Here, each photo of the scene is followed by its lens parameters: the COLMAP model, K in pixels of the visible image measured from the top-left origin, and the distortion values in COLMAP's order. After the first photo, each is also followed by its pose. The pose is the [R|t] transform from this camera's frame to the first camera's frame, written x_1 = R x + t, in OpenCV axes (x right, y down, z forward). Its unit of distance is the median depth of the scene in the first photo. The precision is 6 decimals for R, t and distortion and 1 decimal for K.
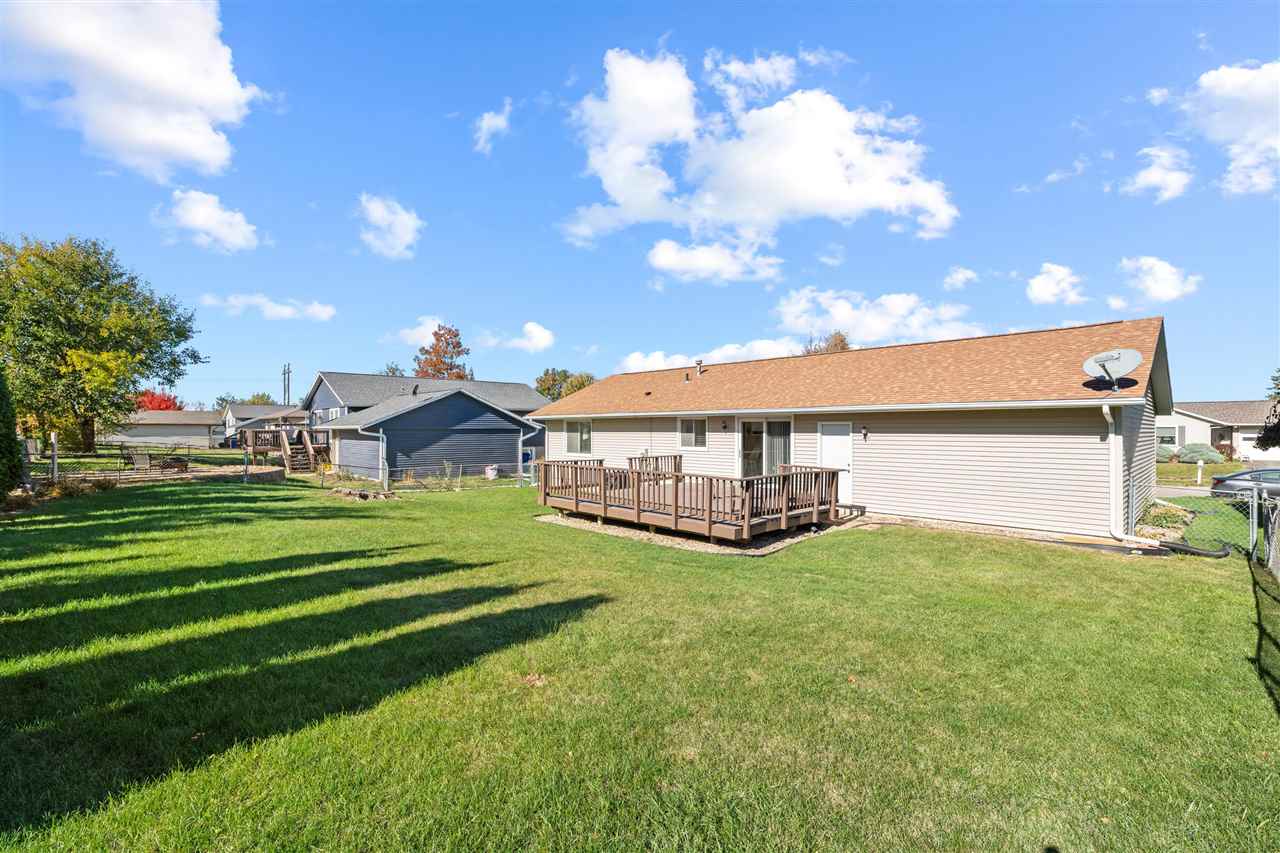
lens RADIAL K [[557.7, 0, 643.2], [0, 557.7, 429.7], [0, 0, 1]] dist [-0.002624, 0.000029]
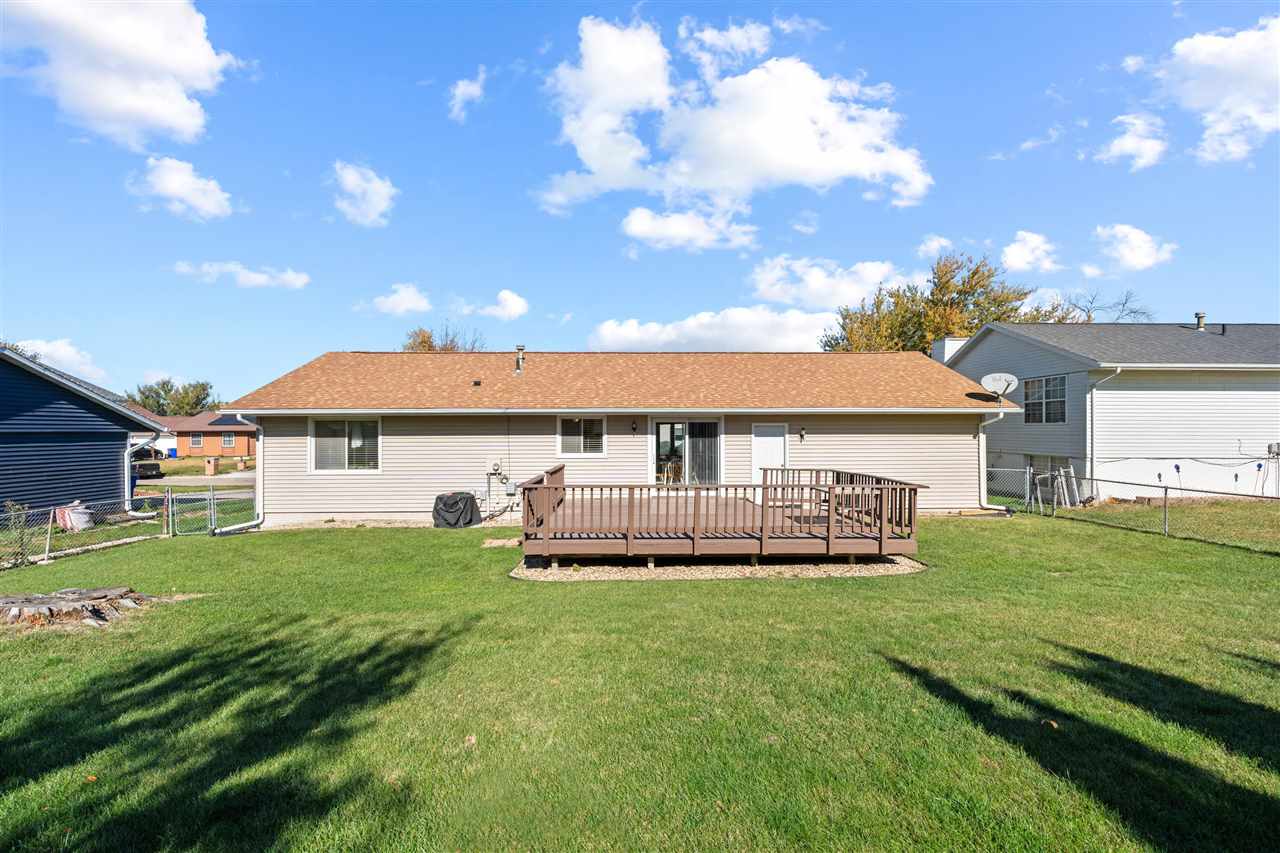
lens RADIAL K [[557.7, 0, 643.2], [0, 557.7, 429.7], [0, 0, 1]] dist [-0.002624, 0.000029]
pose [[0.679832, -0.003490, 0.733359, -0.469330], [0.004122, 0.999991, 0.000937, -0.003688], [-0.733356, 0.002386, 0.679840, 0.418569]]
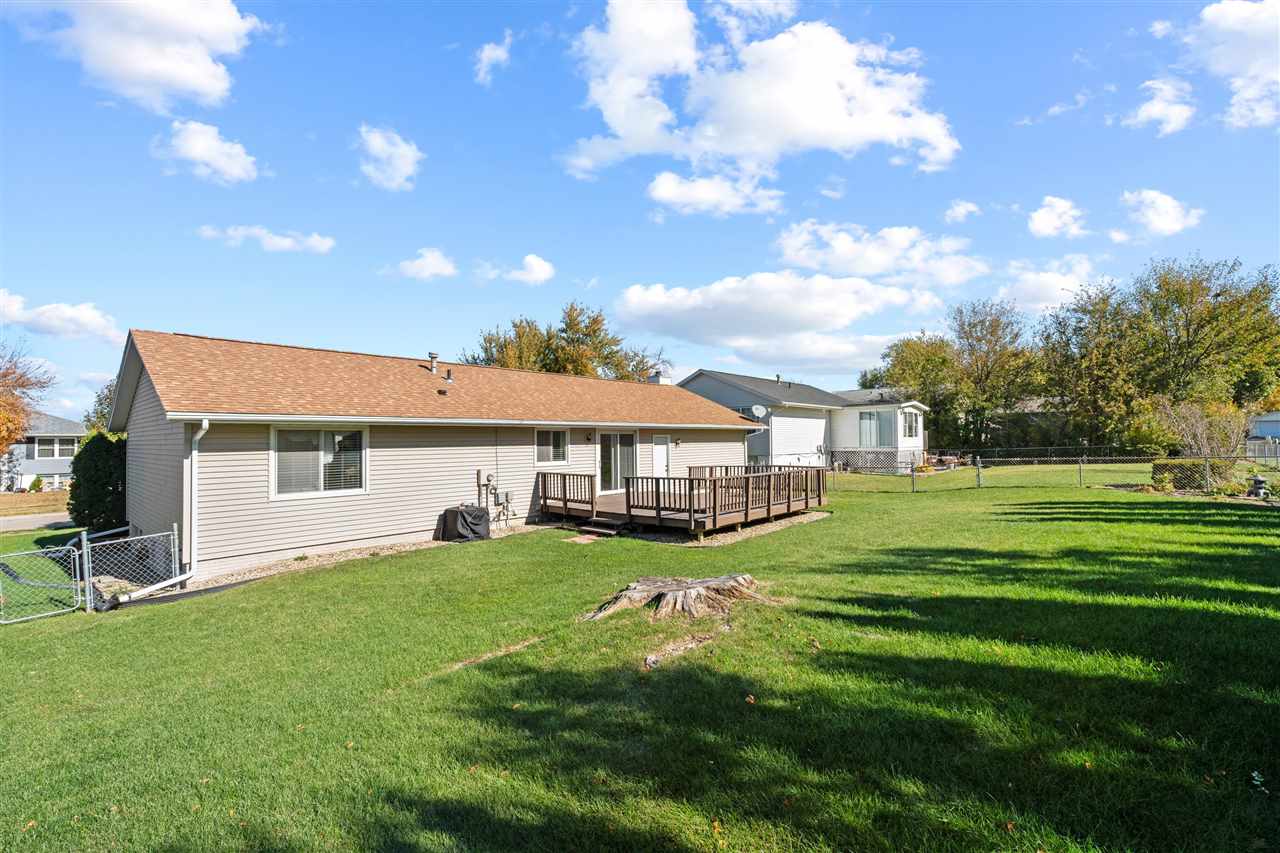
lens RADIAL K [[557.7, 0, 643.2], [0, 557.7, 429.7], [0, 0, 1]] dist [-0.002624, 0.000029]
pose [[-0.074345, 0.016824, 0.997091, -0.867232], [0.010567, 0.999815, -0.016083, -0.004327], [-0.997177, 0.009341, -0.074509, 0.986107]]
